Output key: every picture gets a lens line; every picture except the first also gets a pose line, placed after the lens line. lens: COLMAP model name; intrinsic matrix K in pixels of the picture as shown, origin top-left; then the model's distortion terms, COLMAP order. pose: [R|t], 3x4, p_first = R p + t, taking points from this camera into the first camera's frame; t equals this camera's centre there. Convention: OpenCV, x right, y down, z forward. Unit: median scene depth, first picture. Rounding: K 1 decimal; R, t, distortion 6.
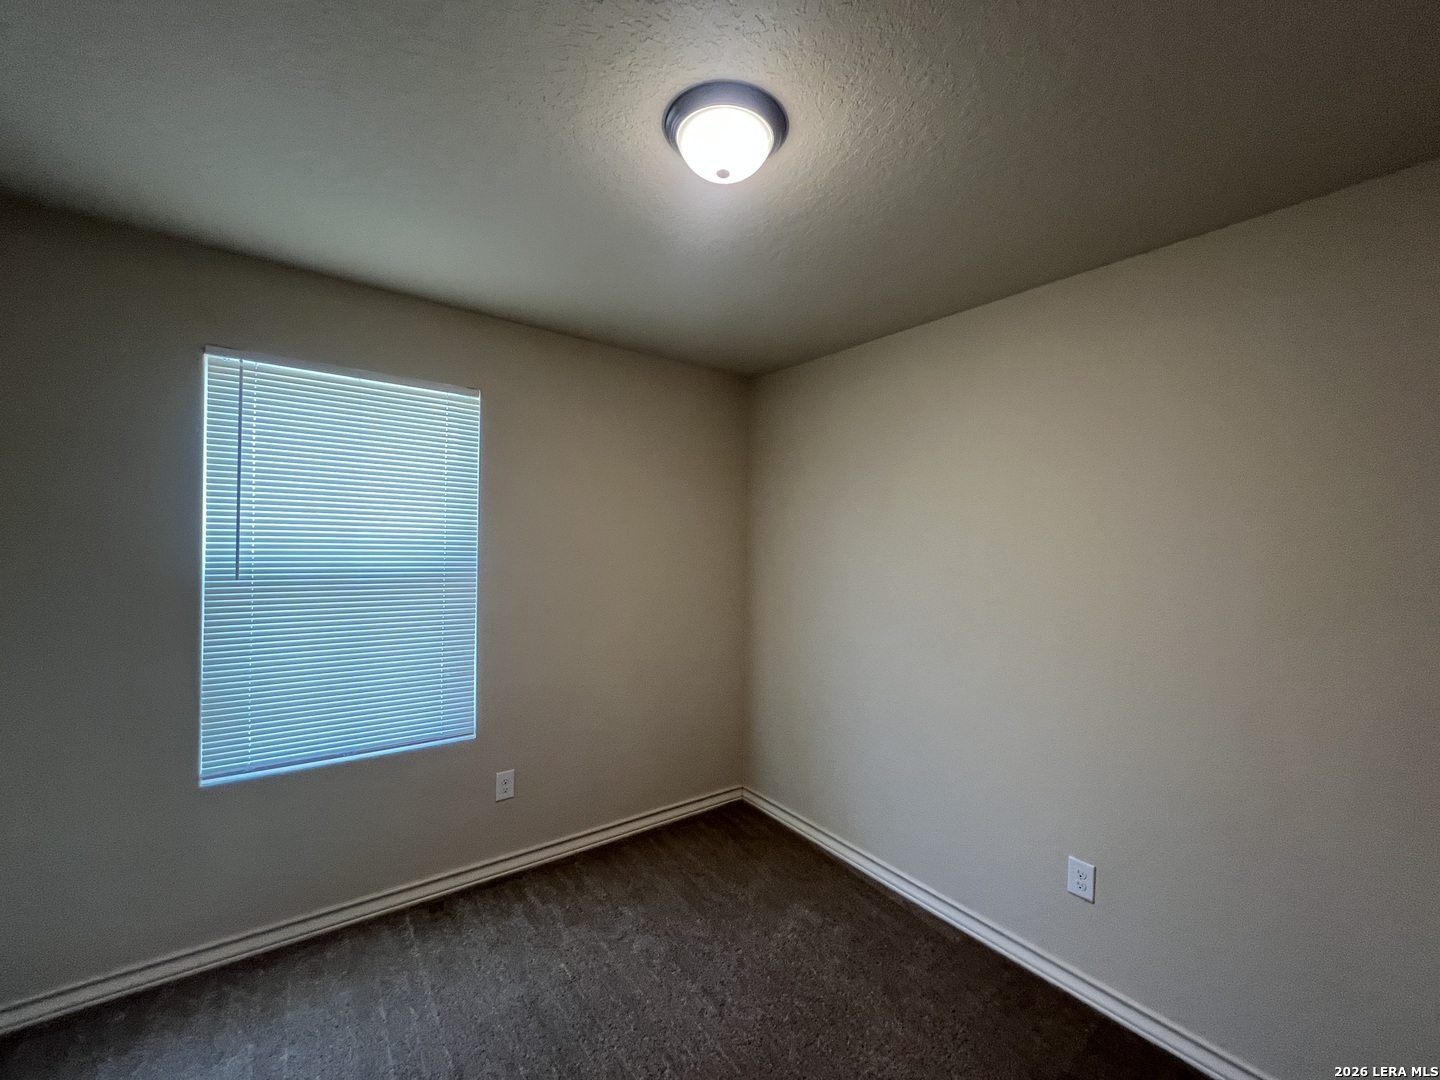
lens RADIAL K [[580.8, 0, 714.1], [0, 580.8, 540.2], [0, 0, 1]] dist [-0.002327, -0.000001]
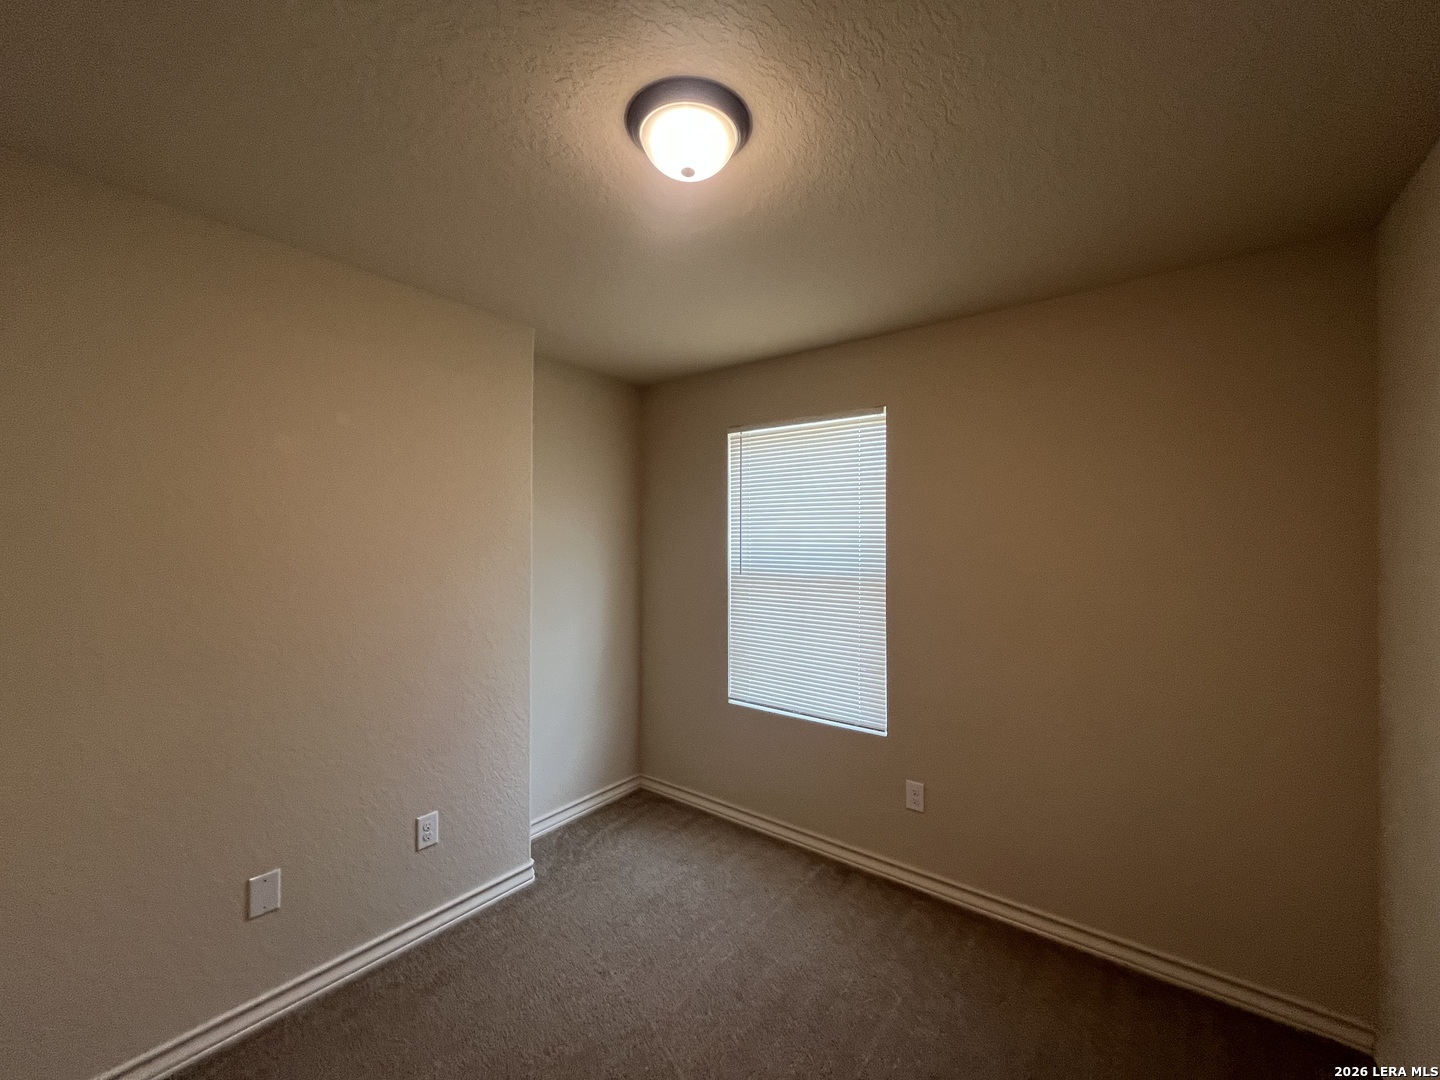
lens RADIAL K [[580.8, 0, 717.5], [0, 580.8, 539.5], [0, 0, 1]] dist [-0.002327, -0.000001]
pose [[0.271707, -0.029132, -0.961939, 0.580821], [-0.002614, 0.999516, -0.031009, 0.020671], [0.962376, 0.010939, 0.271500, 0.463633]]
